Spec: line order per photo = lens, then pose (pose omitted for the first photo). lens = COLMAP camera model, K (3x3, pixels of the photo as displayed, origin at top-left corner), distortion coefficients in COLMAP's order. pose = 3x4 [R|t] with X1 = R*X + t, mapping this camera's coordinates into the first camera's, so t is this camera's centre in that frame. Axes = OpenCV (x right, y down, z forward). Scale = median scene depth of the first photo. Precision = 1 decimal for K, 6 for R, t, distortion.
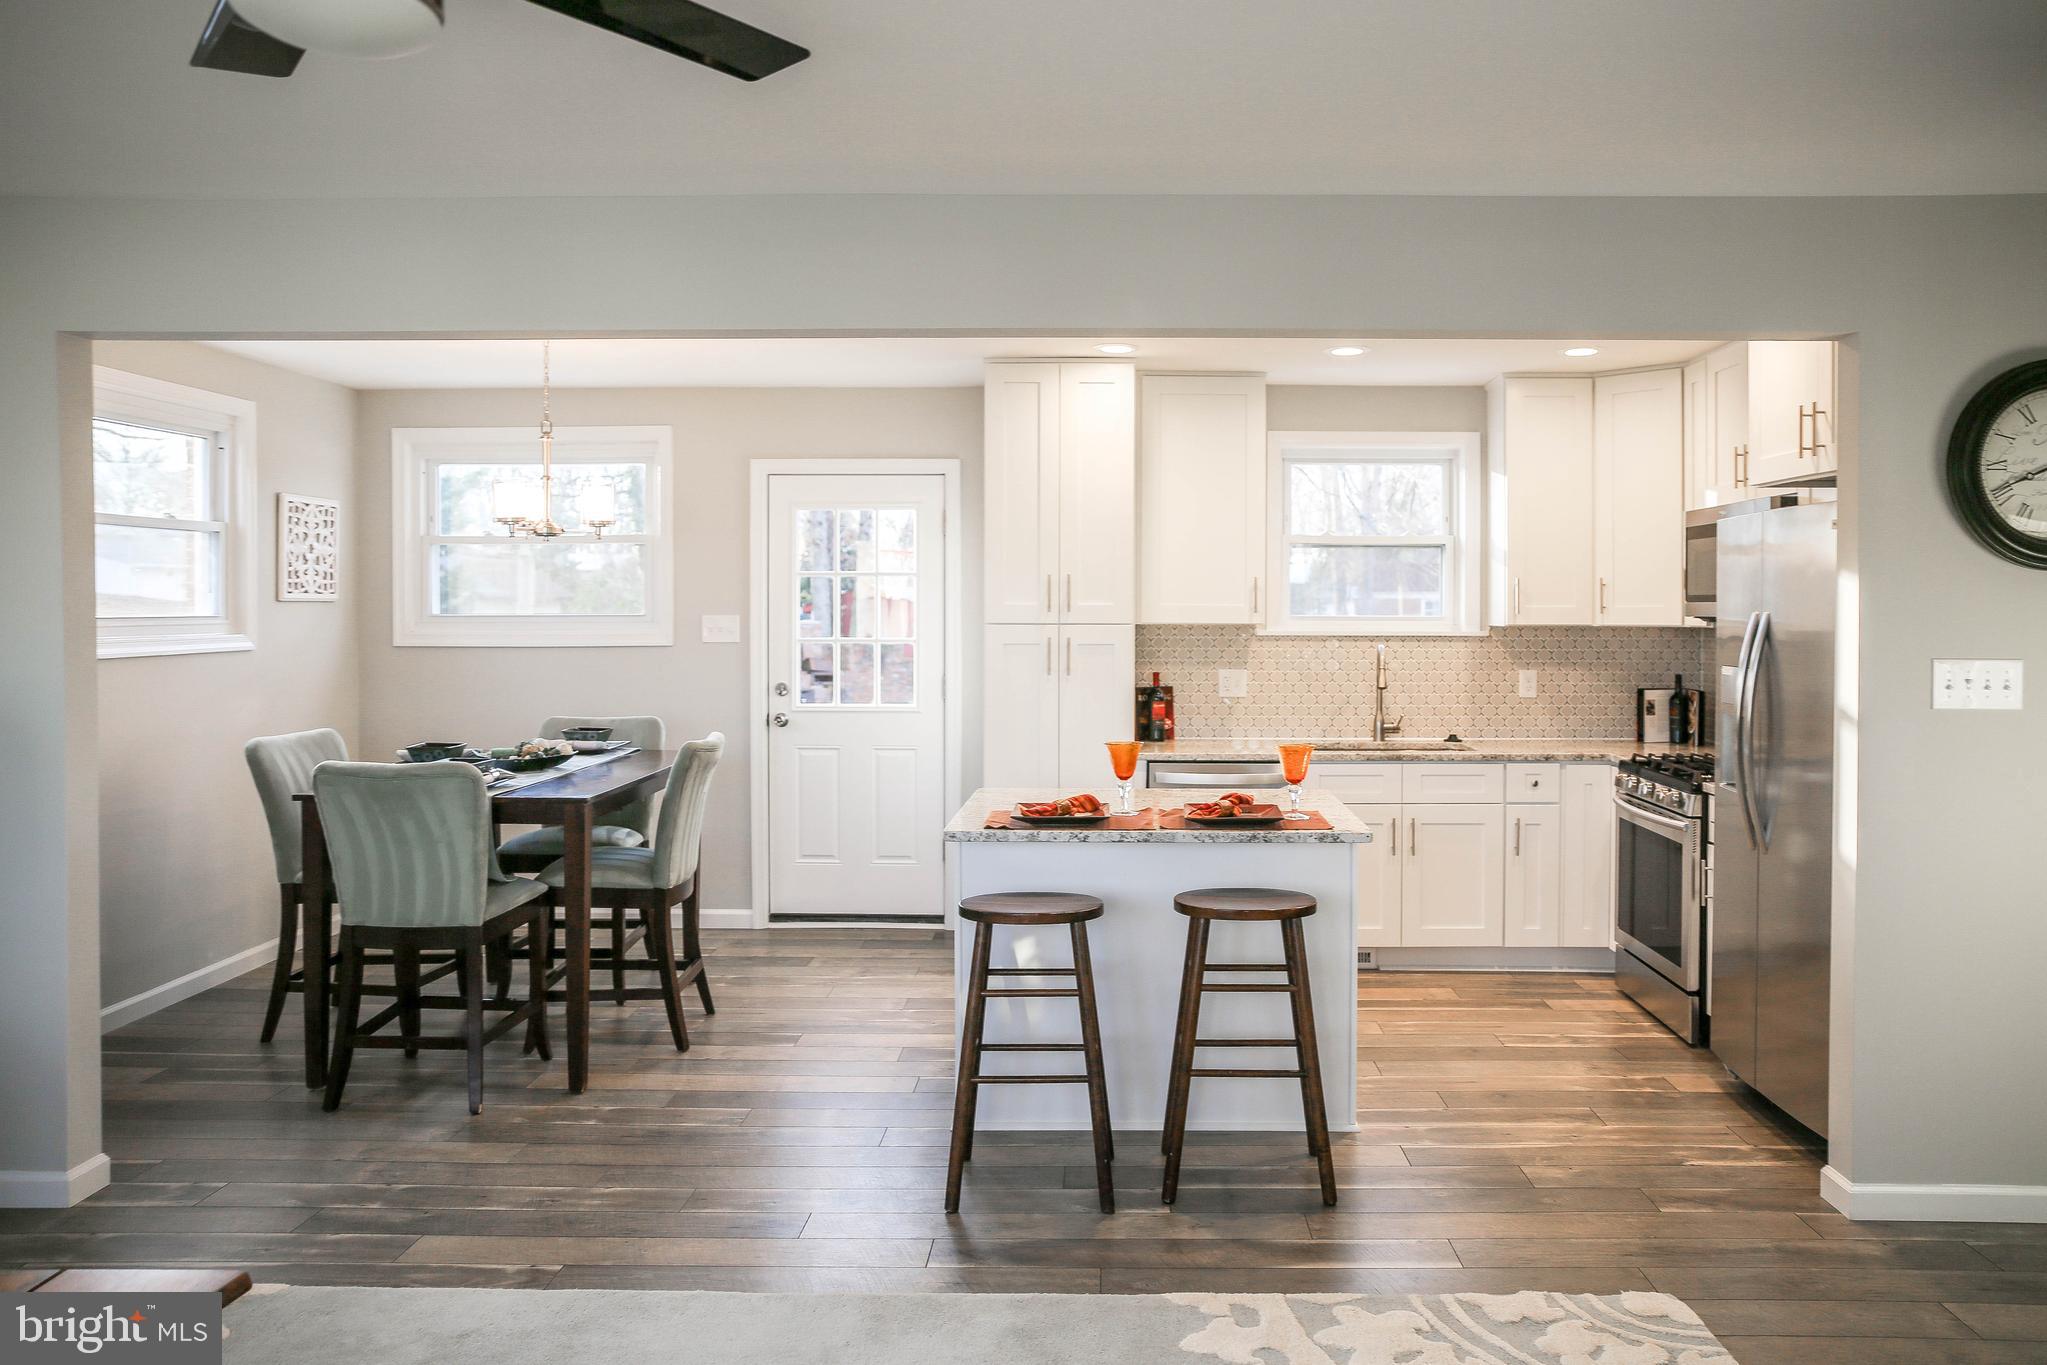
lens RADIAL K [[1454.2, 0, 1185.0], [0, 1454.2, 619.2], [0, 0, 1]] dist [-0.048169, 0.032925]
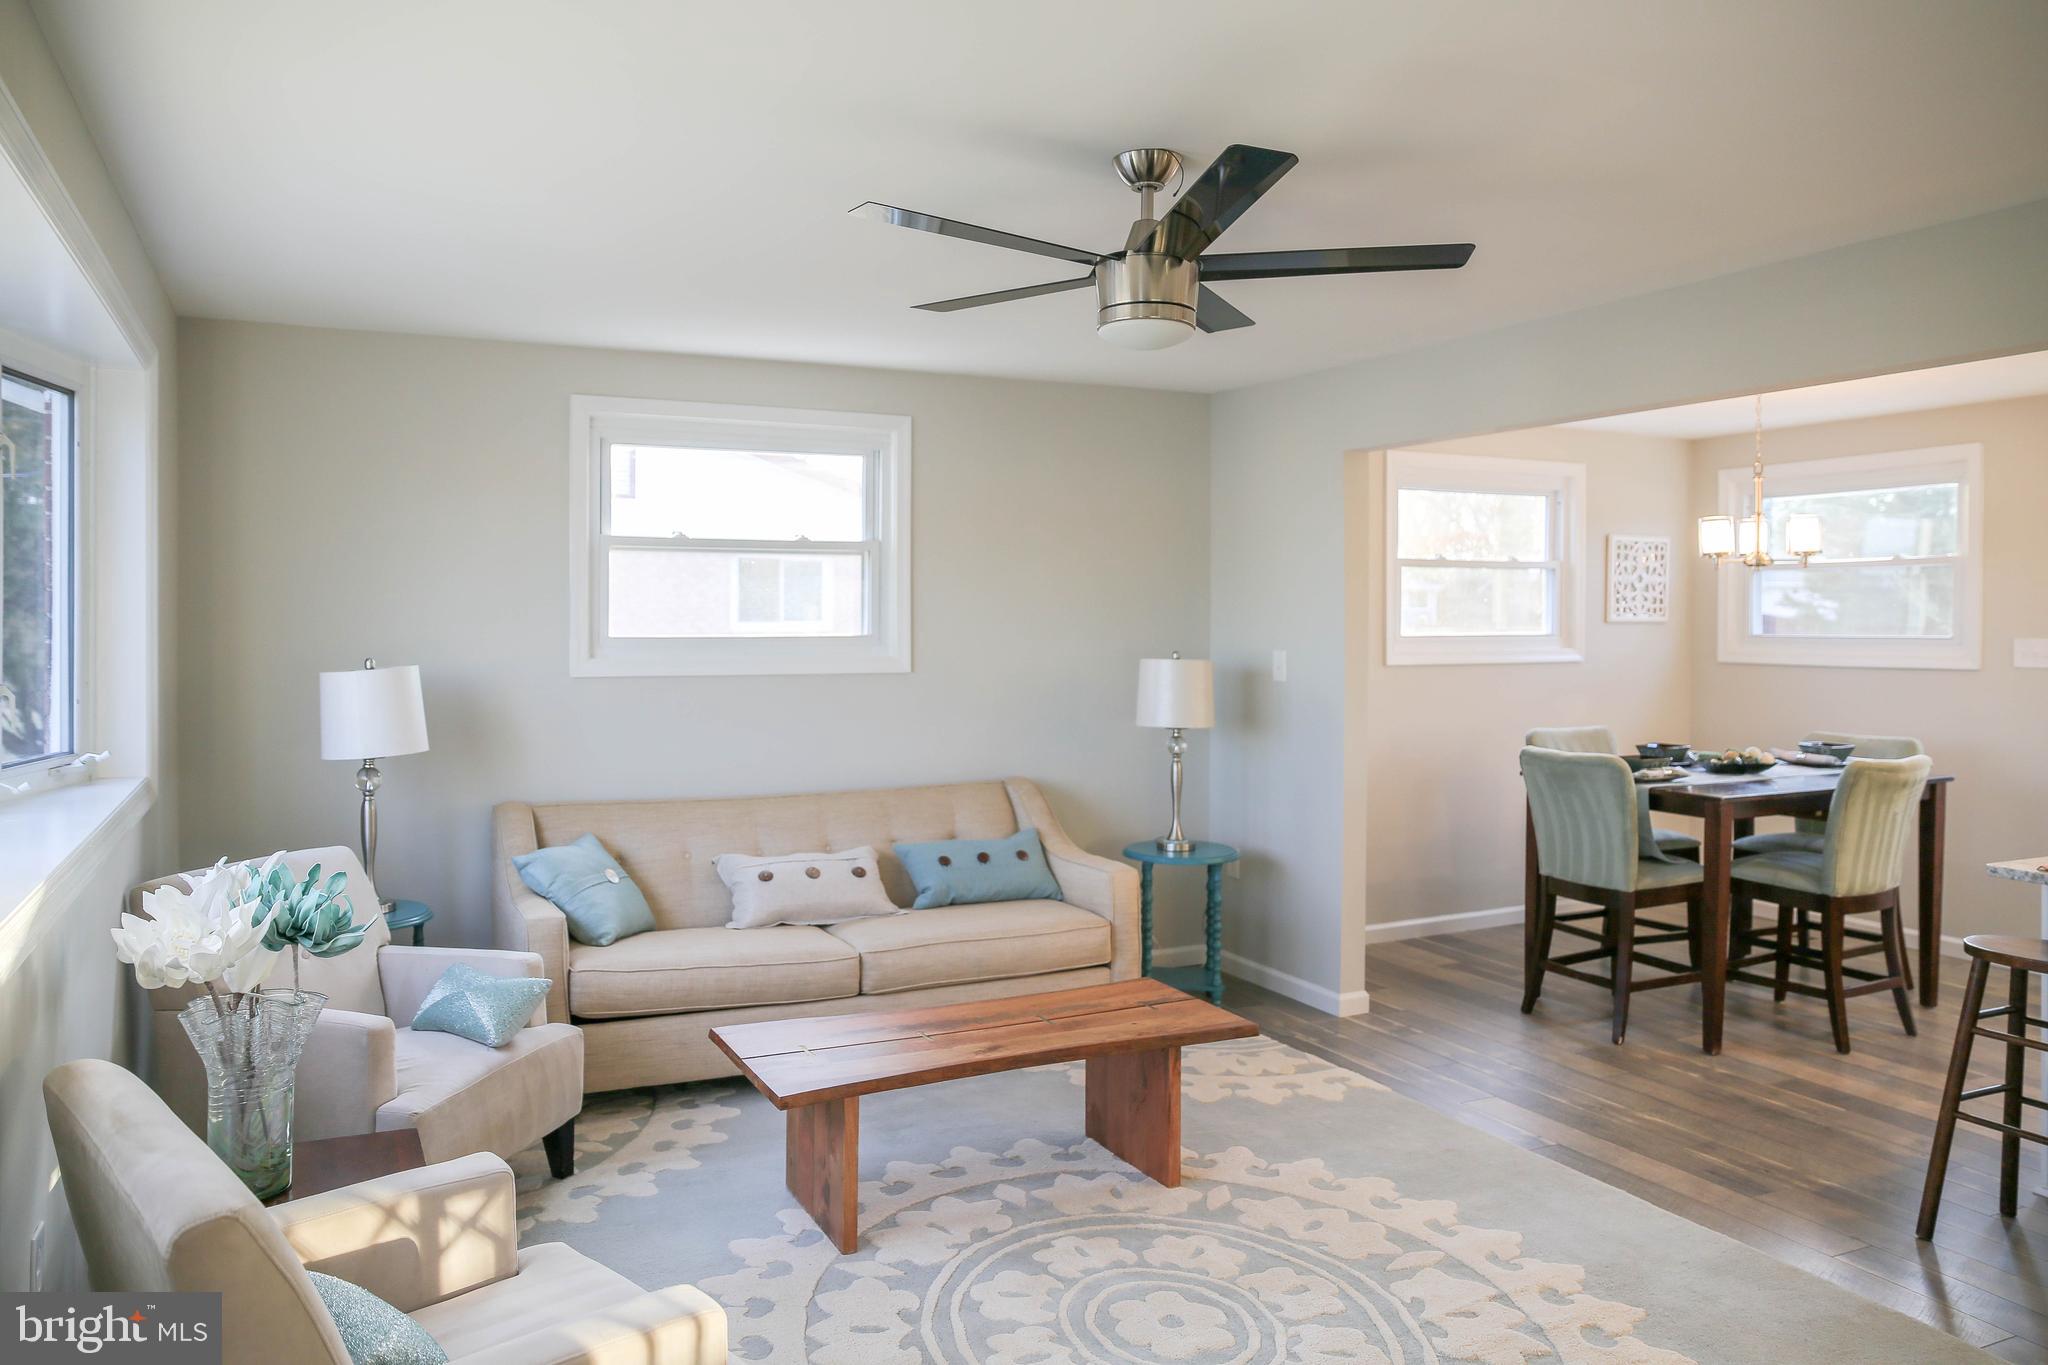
lens RADIAL K [[1501.2, 0, 1023.4], [0, 1501.2, 618.7], [0, 0, 1]] dist [-0.036467, -0.000231]
pose [[0.430226, 0.001215, -0.902720, 0.364647], [-0.010044, 0.999944, -0.003441, -0.007510], [0.902665, 0.010547, 0.430214, -0.007120]]
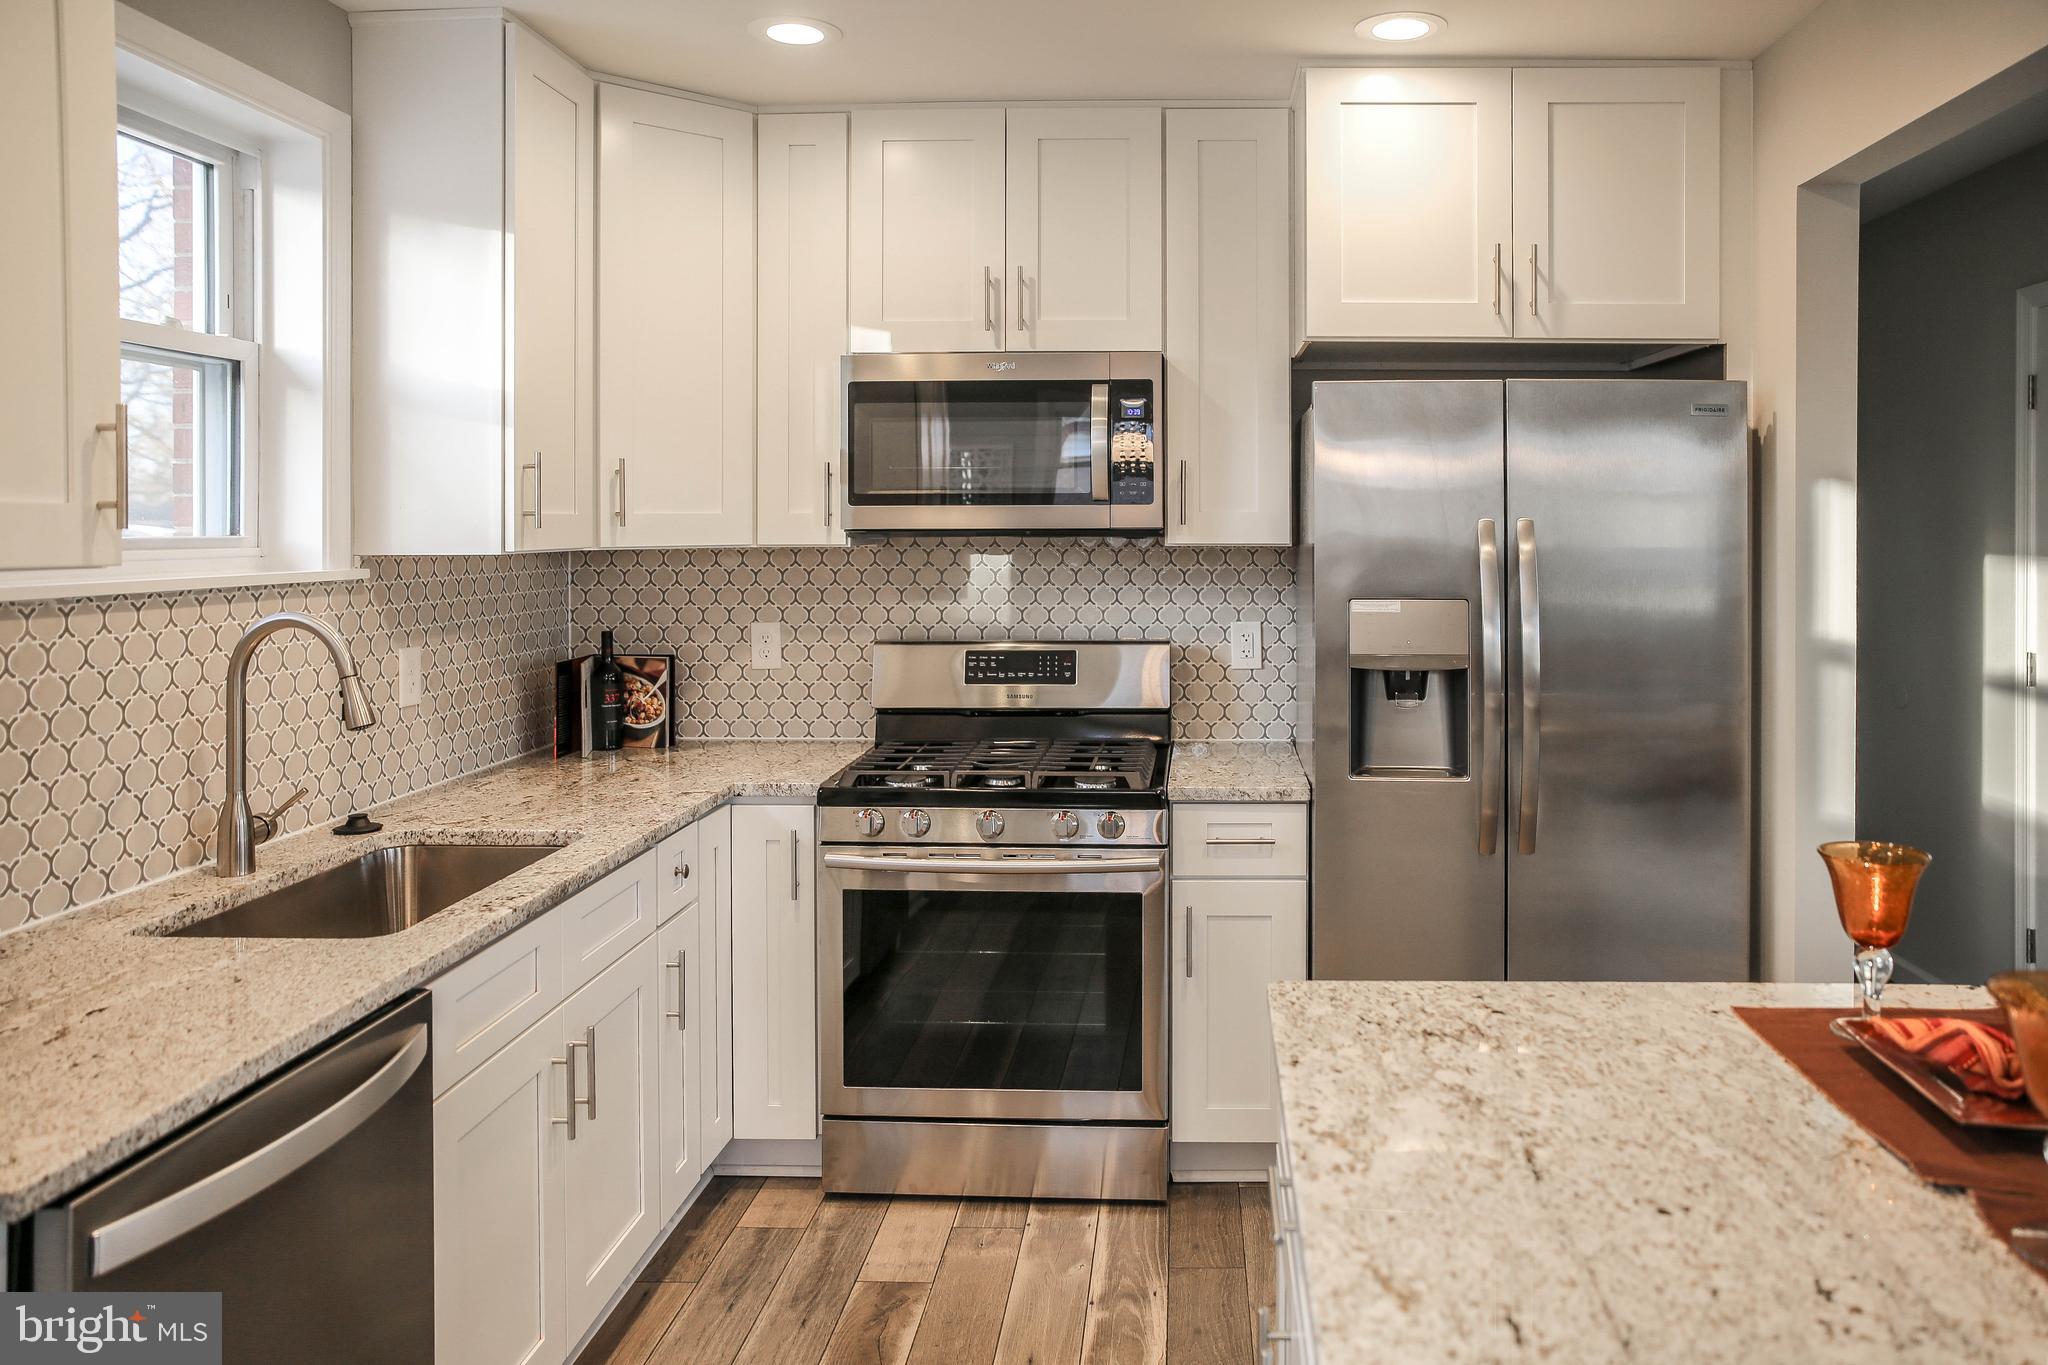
lens RADIAL K [[1427.0, 0, 1073.5], [0, 1427.0, 538.0], [0, 0, 1]] dist [-0.009477, -0.002441]
pose [[0.096217, -0.013209, 0.995273, -0.258371], [0.012479, 0.999849, 0.012063, -0.004355], [-0.995282, 0.011259, 0.096367, 0.940112]]
